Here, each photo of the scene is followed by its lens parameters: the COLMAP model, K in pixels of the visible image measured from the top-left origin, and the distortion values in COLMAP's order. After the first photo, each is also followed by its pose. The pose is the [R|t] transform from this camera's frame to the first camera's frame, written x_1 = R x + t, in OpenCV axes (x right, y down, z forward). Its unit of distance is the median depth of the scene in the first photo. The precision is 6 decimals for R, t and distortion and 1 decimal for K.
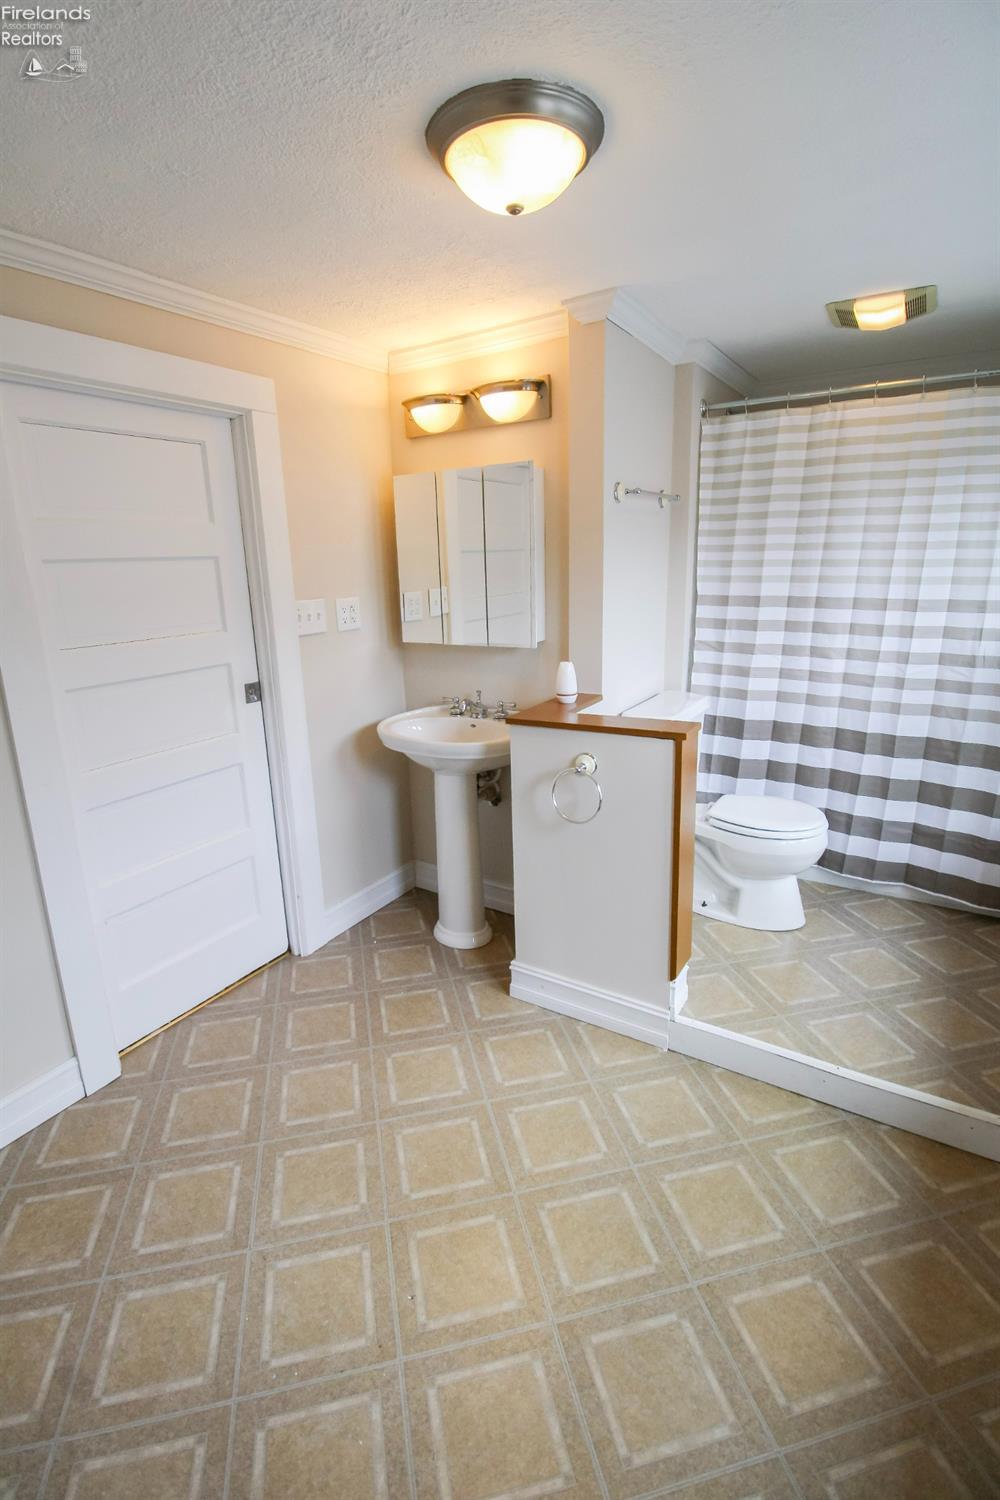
lens RADIAL K [[707.1, 0, 499.1], [0, 707.1, 739.6], [0, 0, 1]] dist [-0.002049, -0.011753]
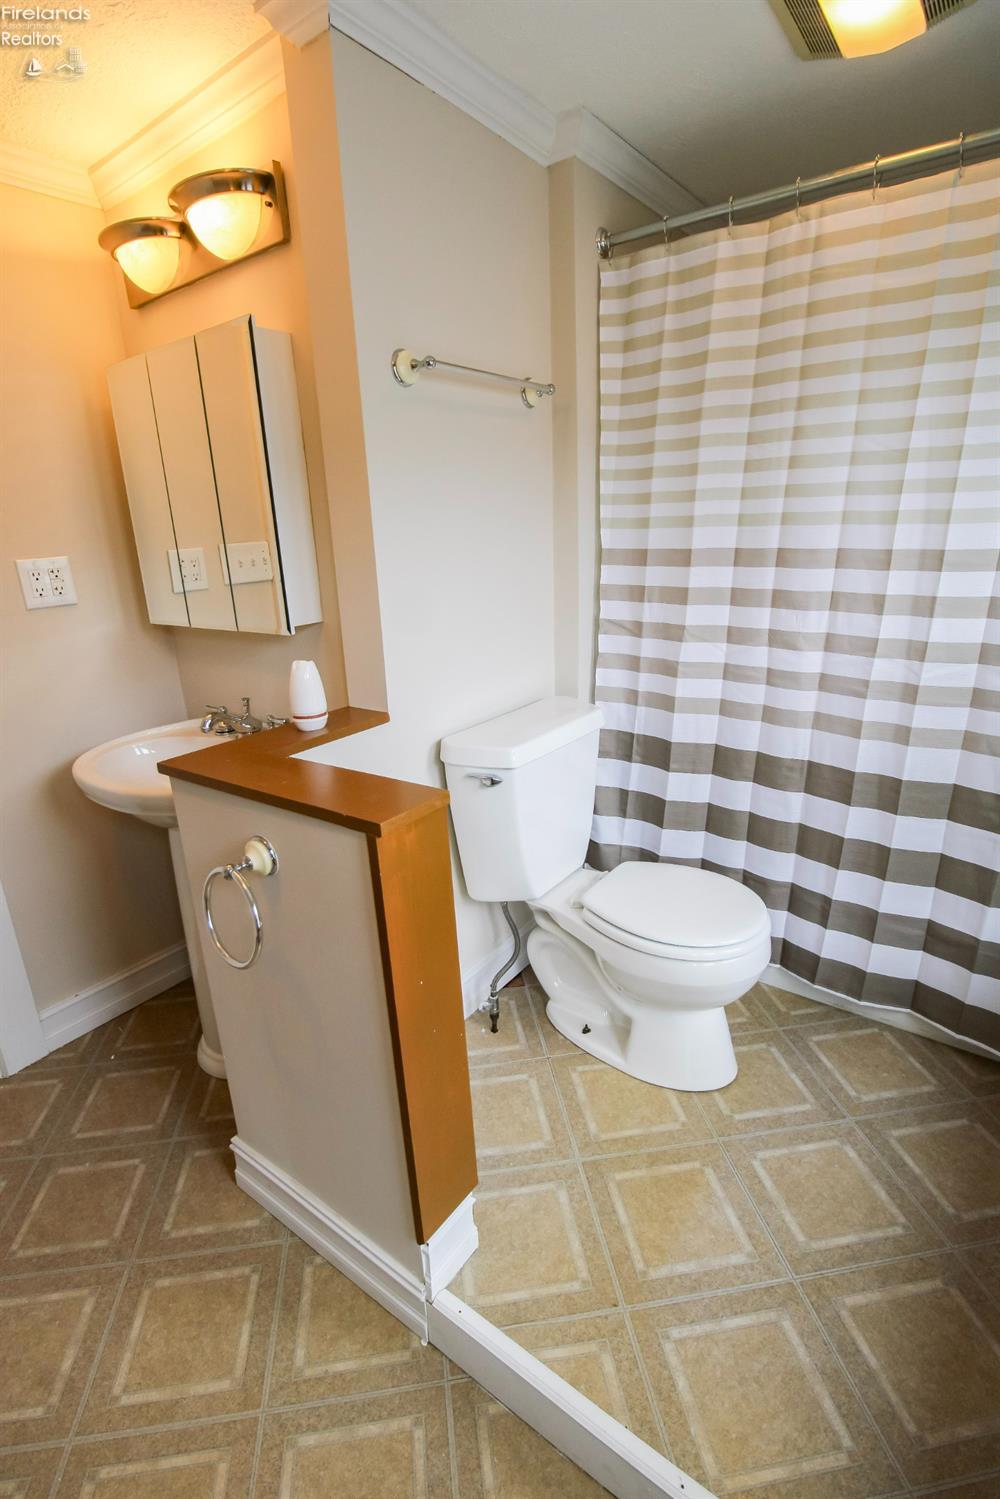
lens RADIAL K [[711.2, 0, 500.0], [0, 711.2, 749.5], [0, 0, 1]] dist [0.000788, -0.015427]
pose [[0.996099, 0.014266, -0.087079, 0.277496], [-0.009500, 0.998446, 0.054909, -0.062610], [0.087727, -0.053868, 0.994687, 0.373484]]
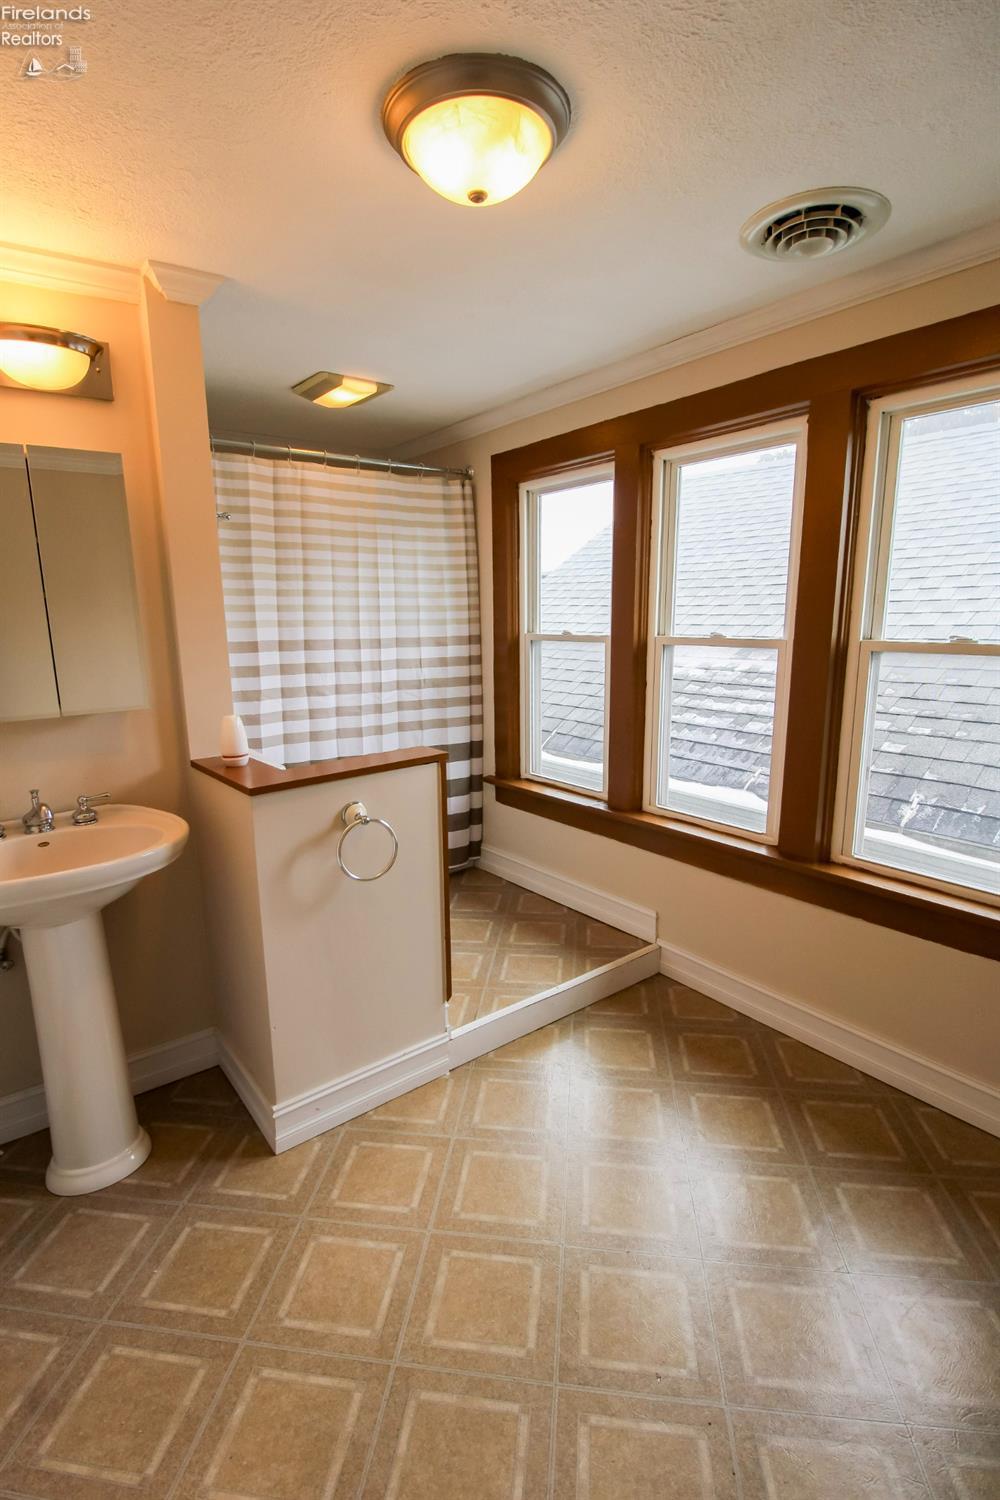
lens RADIAL K [[713.4, 0, 496.3], [0, 713.4, 760.2], [0, 0, 1]] dist [0.014573, -0.016330]
pose [[0.356473, -0.171210, 0.918485, -0.489452], [0.238656, 0.967140, 0.087655, -0.054257], [-0.903311, 0.187955, 0.385620, 0.372541]]
